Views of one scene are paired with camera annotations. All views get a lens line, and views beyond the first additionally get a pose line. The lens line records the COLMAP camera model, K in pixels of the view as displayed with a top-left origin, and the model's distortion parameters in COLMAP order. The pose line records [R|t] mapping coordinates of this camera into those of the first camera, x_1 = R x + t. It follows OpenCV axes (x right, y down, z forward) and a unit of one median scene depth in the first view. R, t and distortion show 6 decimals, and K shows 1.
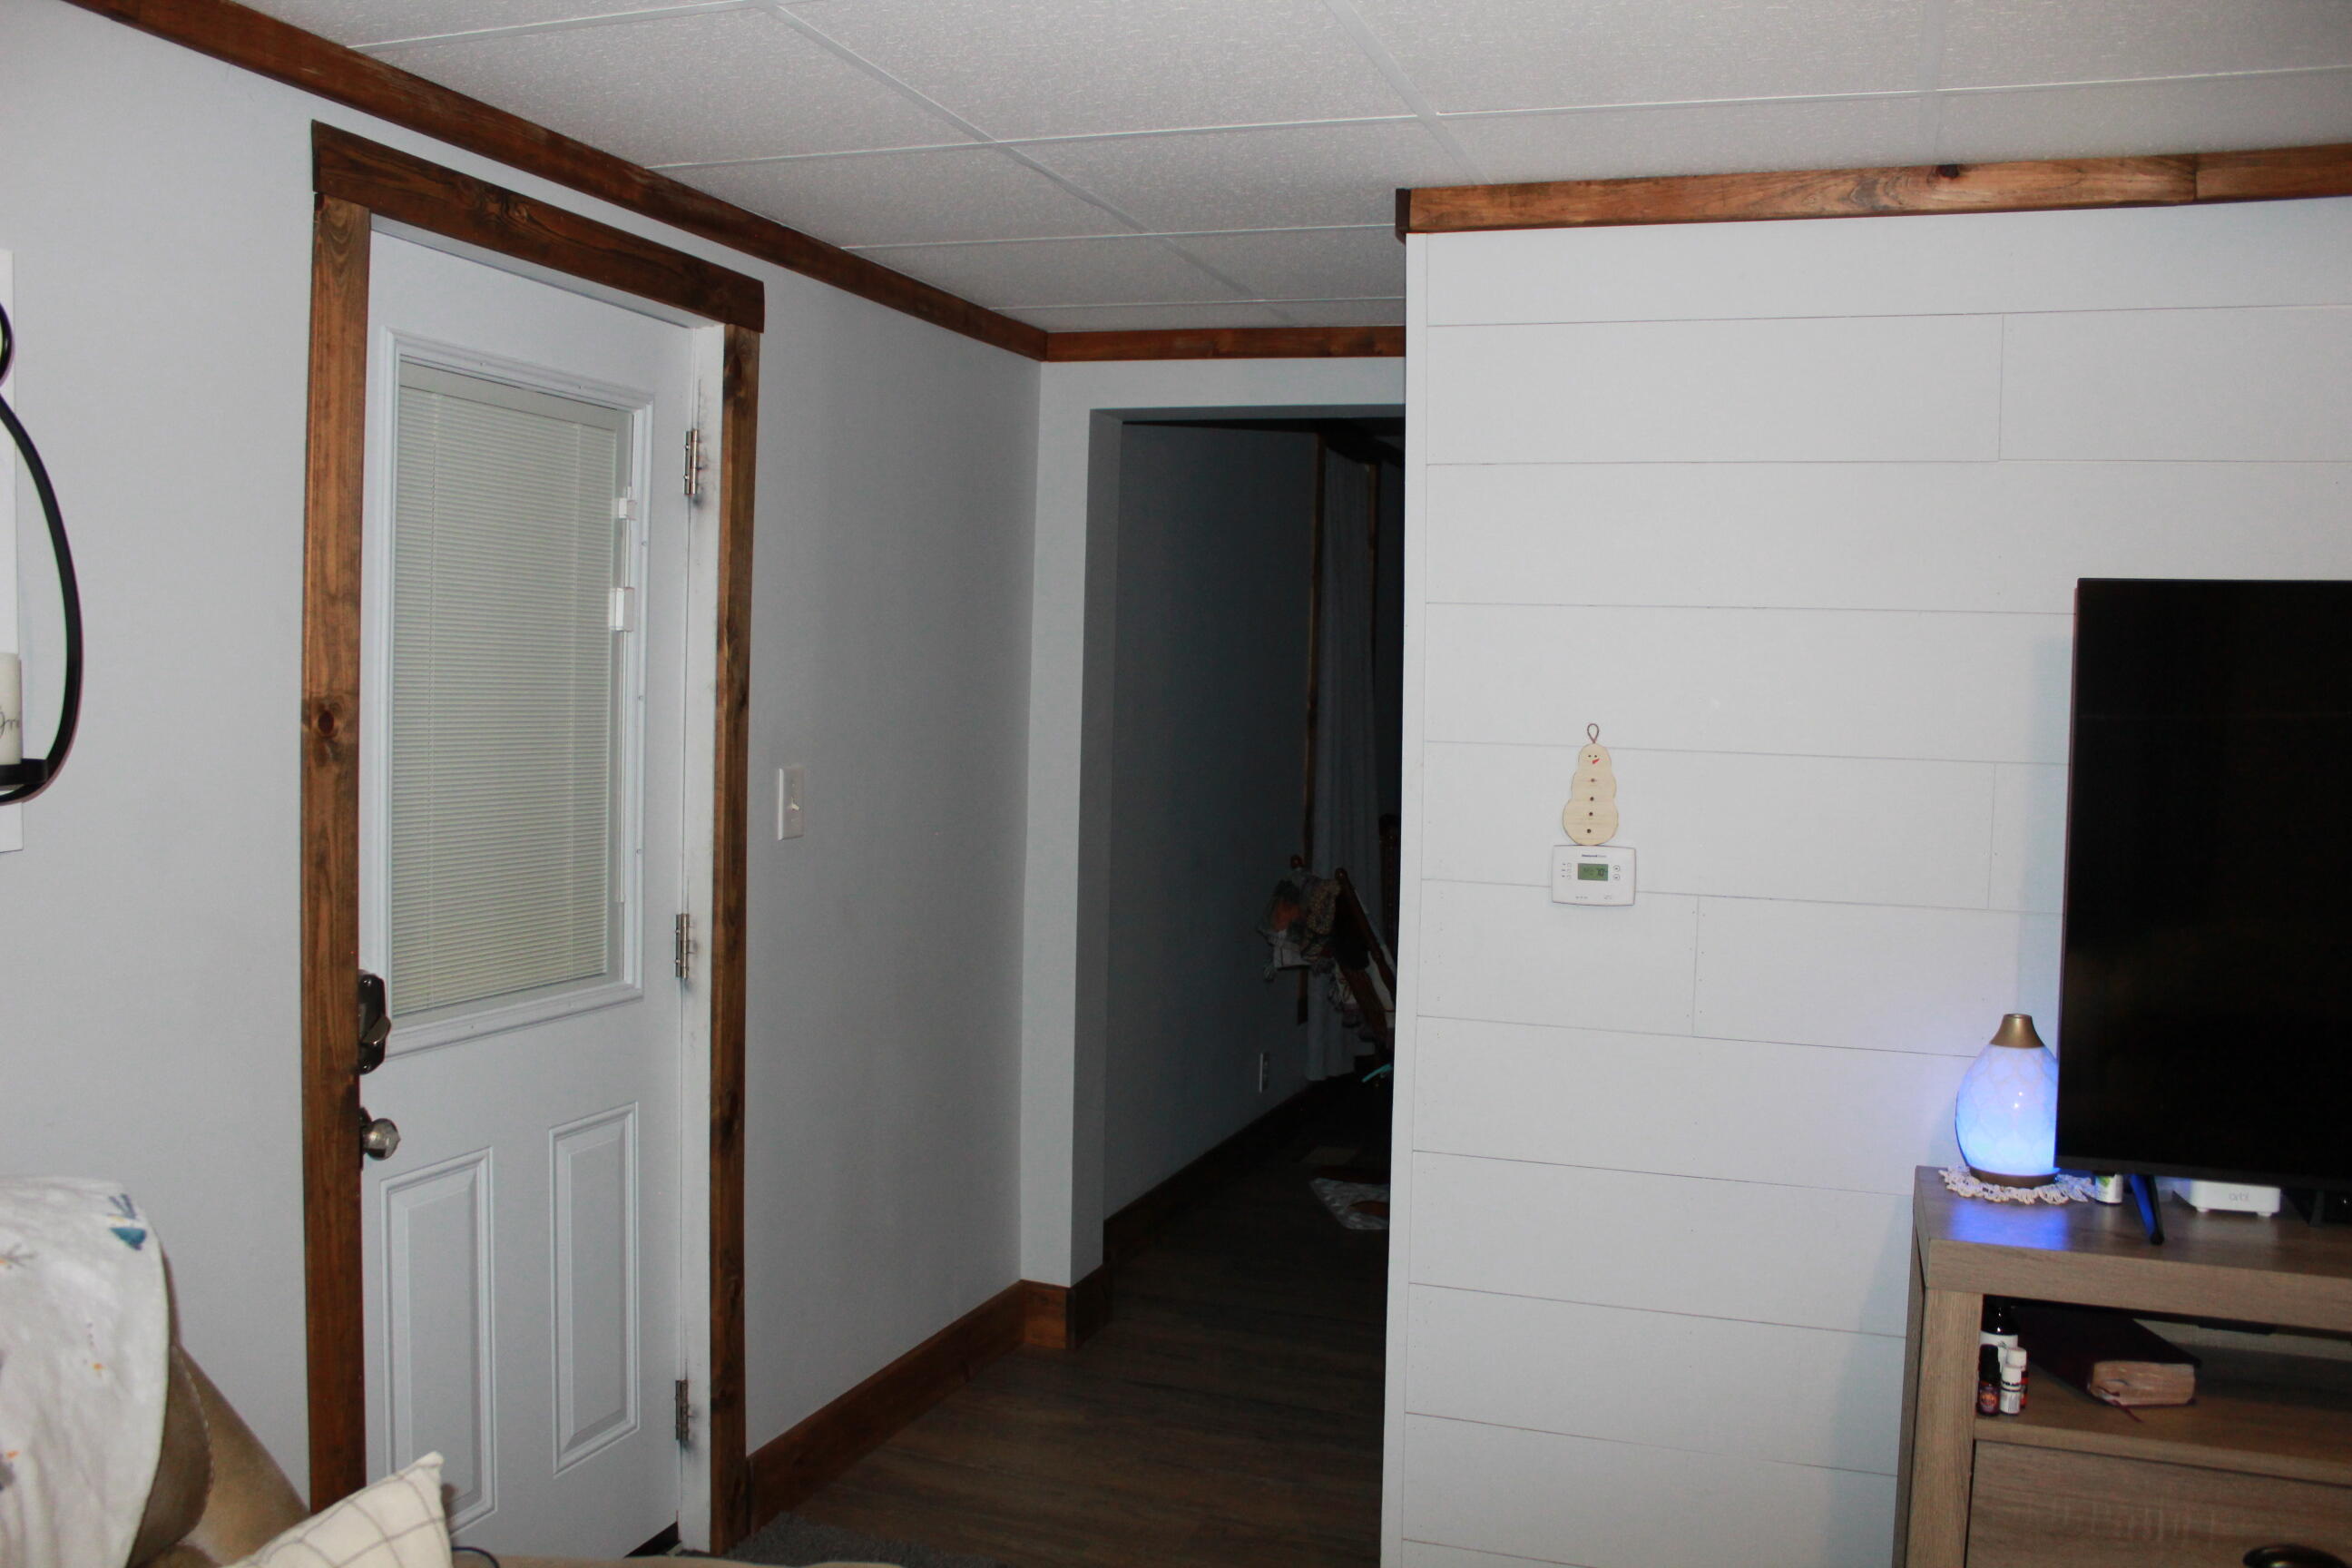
lens RADIAL K [[1957.0, 0, 1181.0], [0, 1957.0, 774.8], [0, 0, 1]] dist [-0.165382, 0.144932]
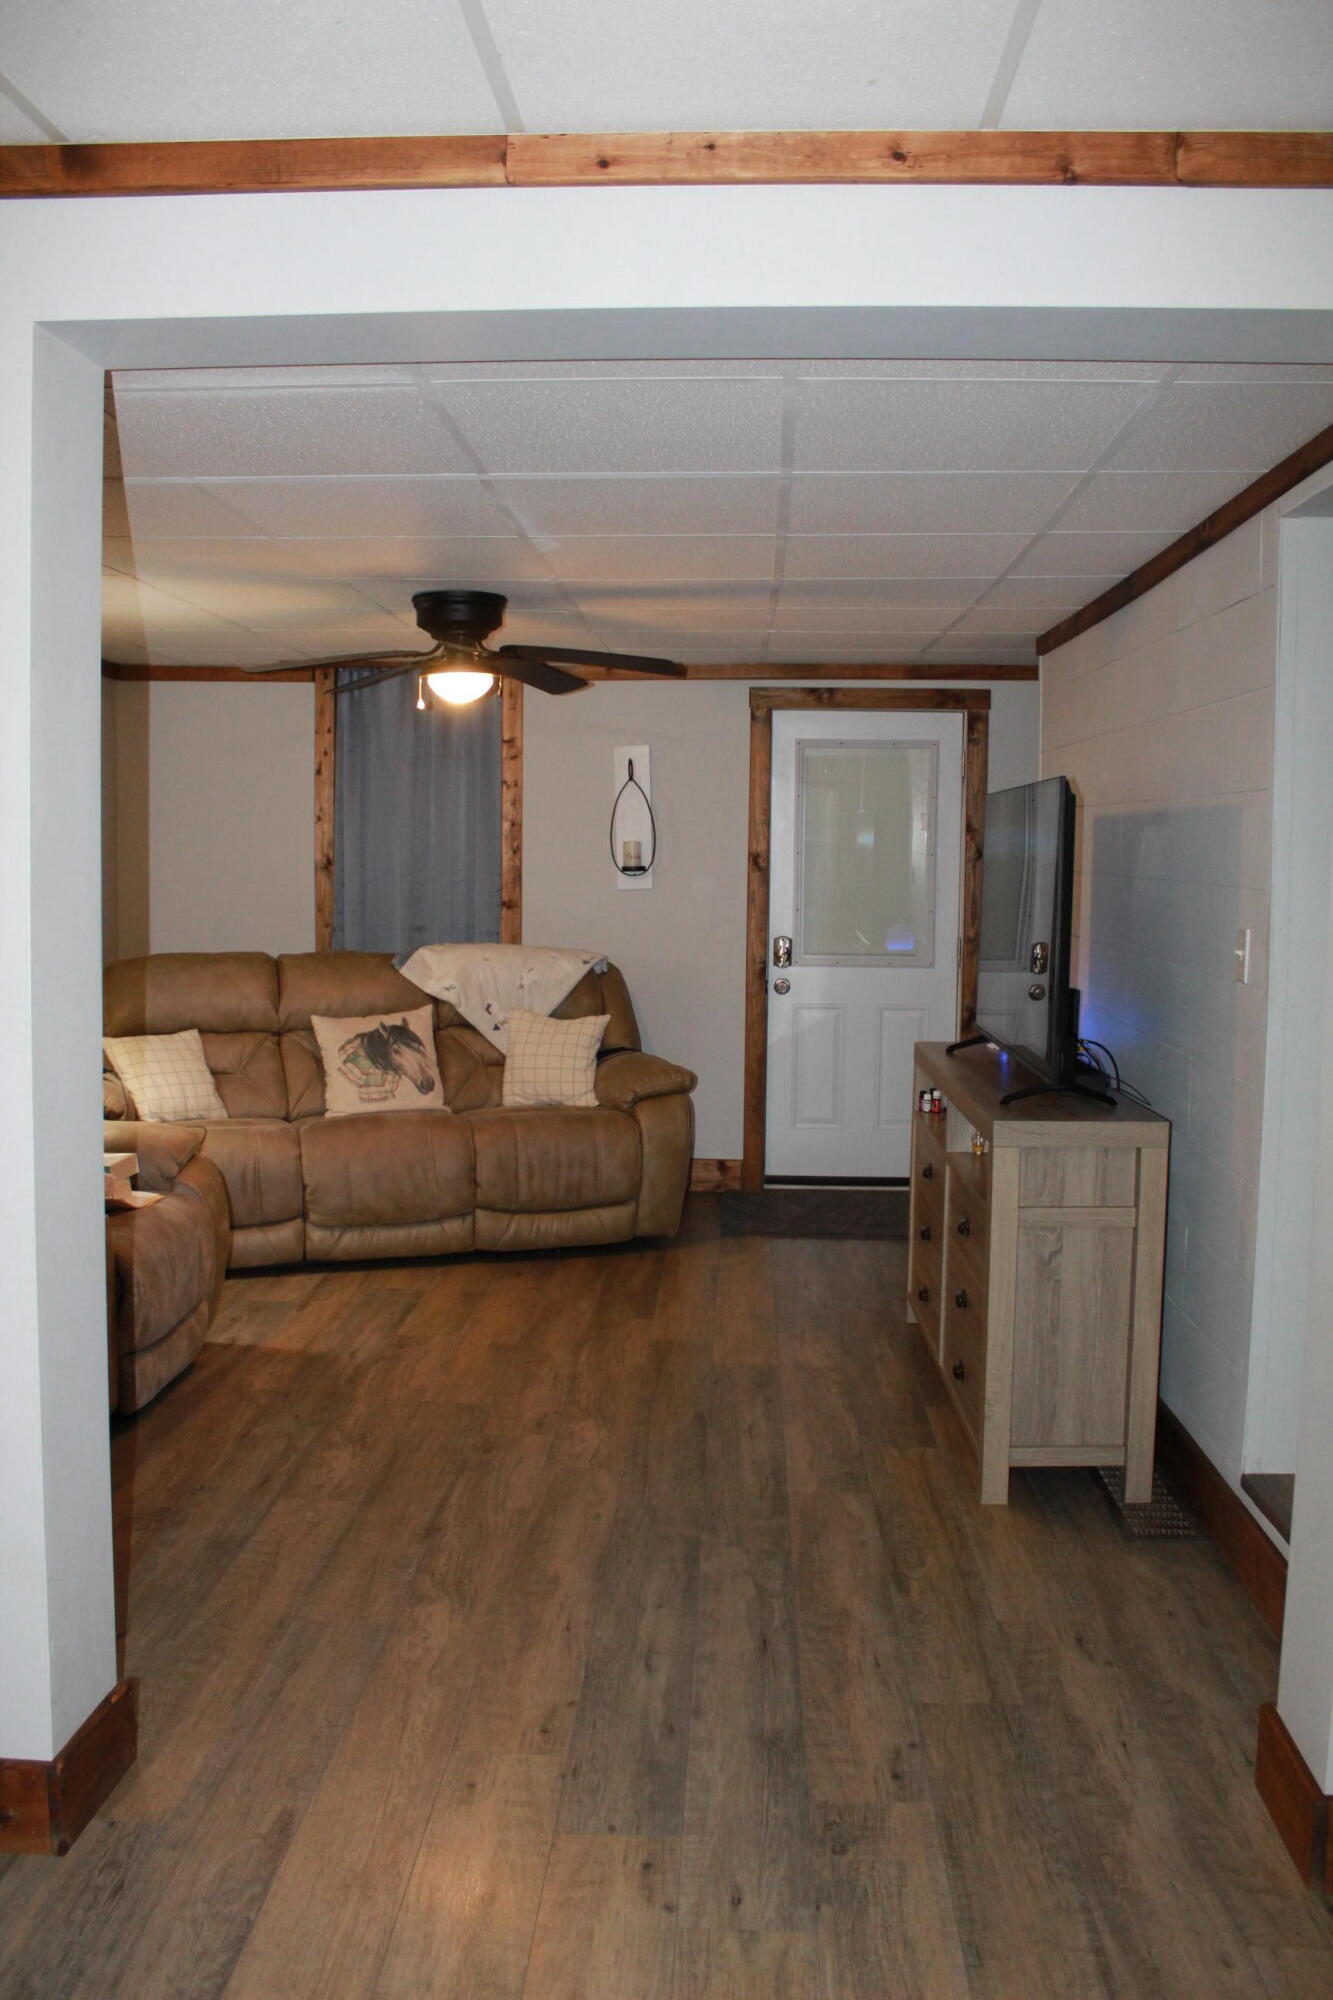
lens RADIAL K [[1664.1, 0, 674.0], [0, 1664.1, 995.0], [0, 0, 1]] dist [-0.165382, 0.144932]
pose [[0.288513, 0.062028, -0.955465, 2.305691], [-0.043648, 0.997714, 0.051591, 0.065530], [0.956481, 0.026819, 0.290561, -0.010817]]
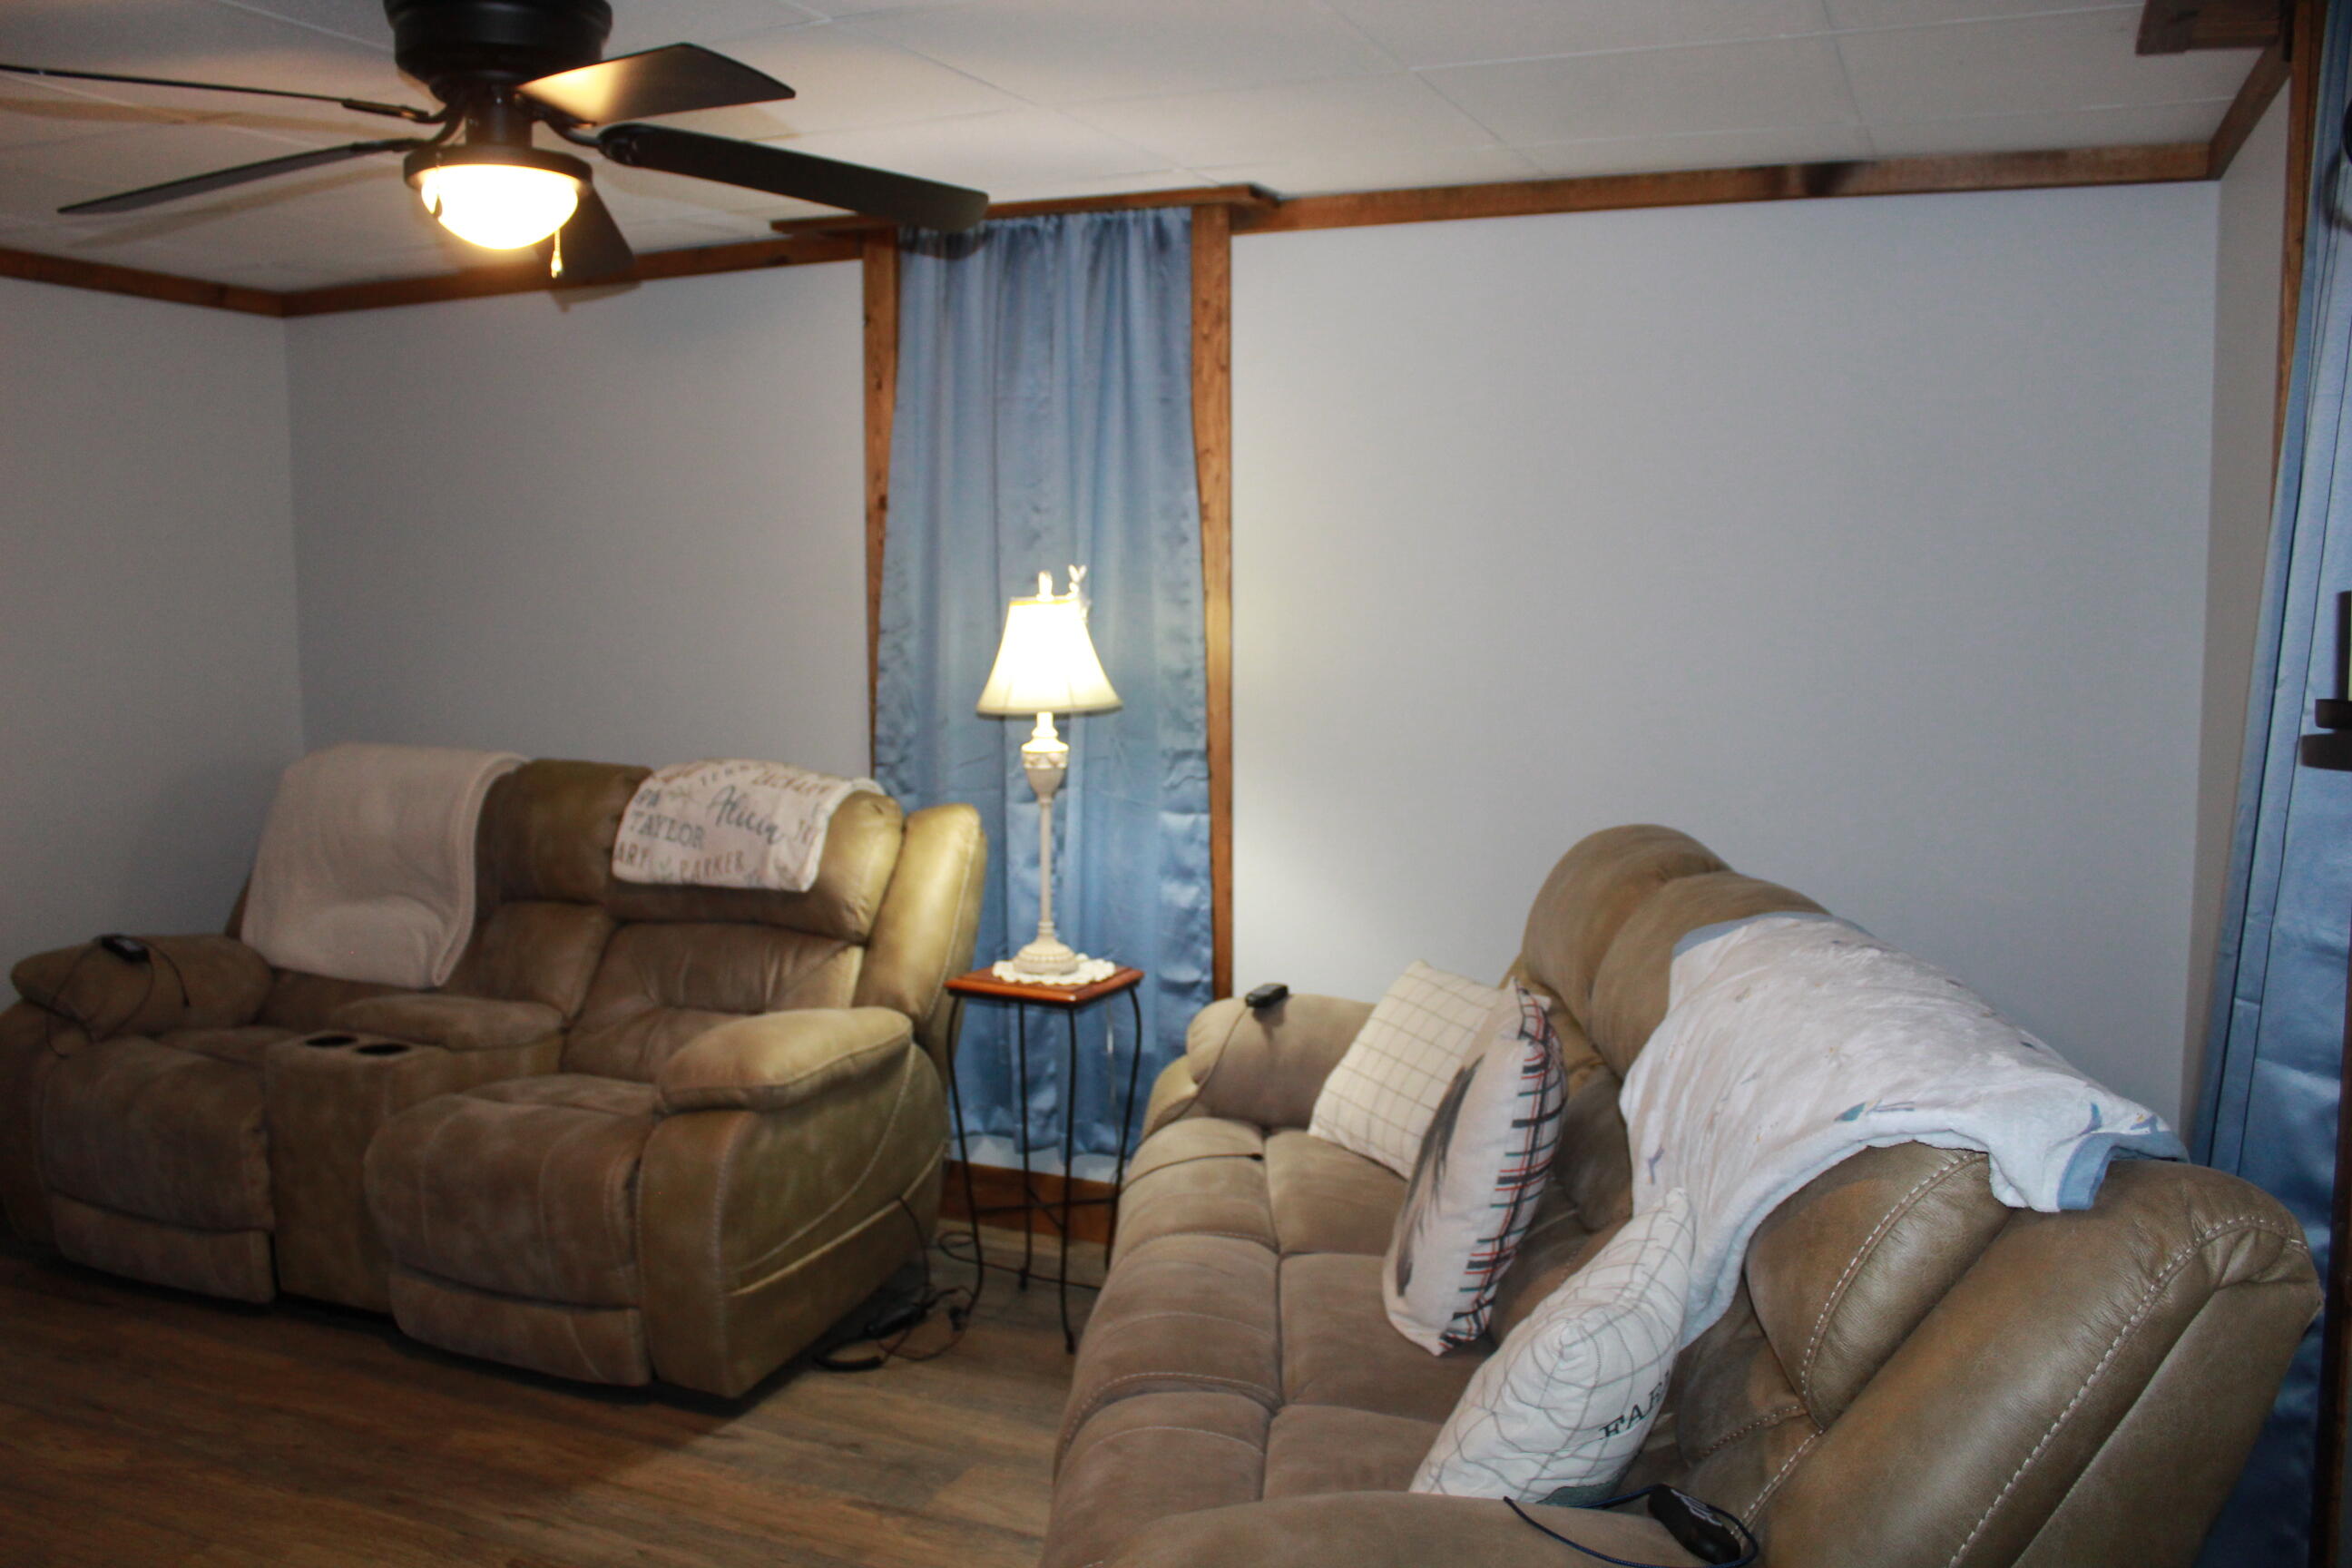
lens RADIAL K [[1957.0, 0, 1157.8], [0, 1957.0, 786.3], [0, 0, 1]] dist [-0.165382, 0.144932]
pose [[-0.996476, -0.034241, 0.076571, -0.146955], [-0.022220, 0.988029, 0.152662, -0.055062], [-0.080882, 0.150423, -0.985308, 1.315133]]
